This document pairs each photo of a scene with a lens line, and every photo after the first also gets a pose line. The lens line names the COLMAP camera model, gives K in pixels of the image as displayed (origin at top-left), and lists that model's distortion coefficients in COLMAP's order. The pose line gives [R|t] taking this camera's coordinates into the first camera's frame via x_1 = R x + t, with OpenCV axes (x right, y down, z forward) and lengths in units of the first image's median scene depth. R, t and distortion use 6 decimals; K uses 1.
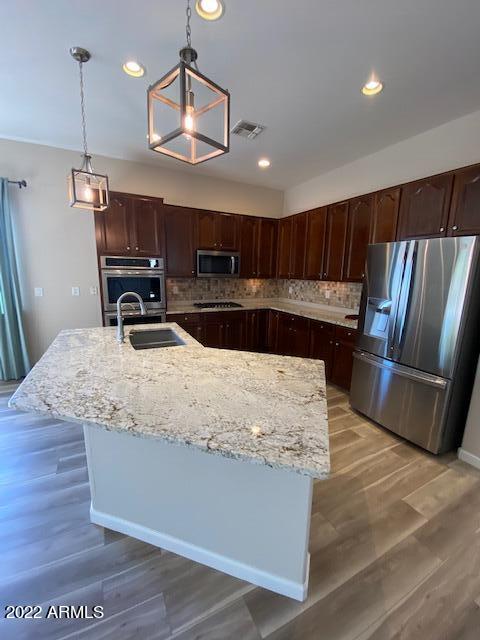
lens RADIAL K [[258.8, 0, 238.0], [0, 258.8, 322.1], [0, 0, 1]] dist [0.002421, -0.001917]
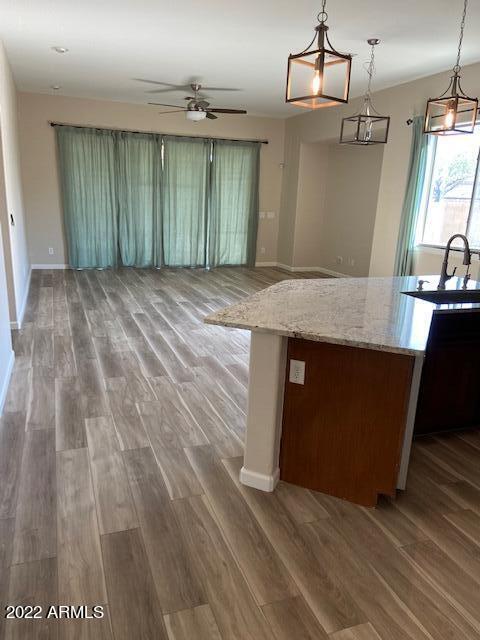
lens RADIAL K [[486.1, 0, 235.4], [0, 486.1, 323.0], [0, 0, 1]] dist [0.073402, -0.030750]
pose [[-0.119280, 0.232877, -0.965163, 0.614301], [-0.234412, 0.938016, 0.255297, -0.044212], [0.964792, 0.256697, -0.057298, 0.253788]]
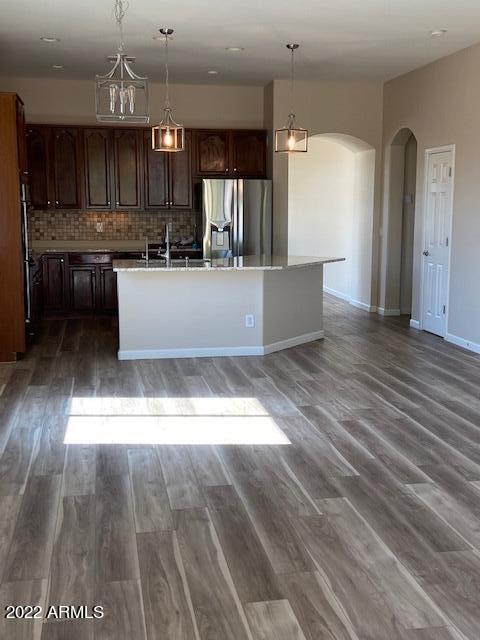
lens RADIAL K [[778.1, 0, 252.0], [0, 778.1, 331.2], [0, 0, 1]] dist [0.117878, 0.000000]
pose [[0.270407, -0.173709, 0.946945, -1.862610], [0.188219, 0.974146, 0.124952, -0.004540], [-0.944168, 0.144445, 0.296111, -0.144932]]
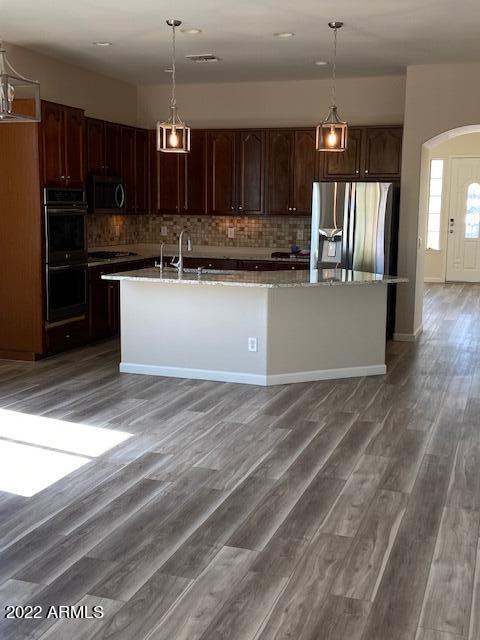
lens RADIAL K [[778.1, 0, 239.9], [0, 778.1, 320.9], [0, 0, 1]] dist [0.117878, 0.000000]
pose [[0.718316, -0.112820, 0.686508, -1.263075], [0.133452, 0.990784, 0.023189, 0.105560], [-0.682798, 0.074959, 0.726752, -0.717323]]
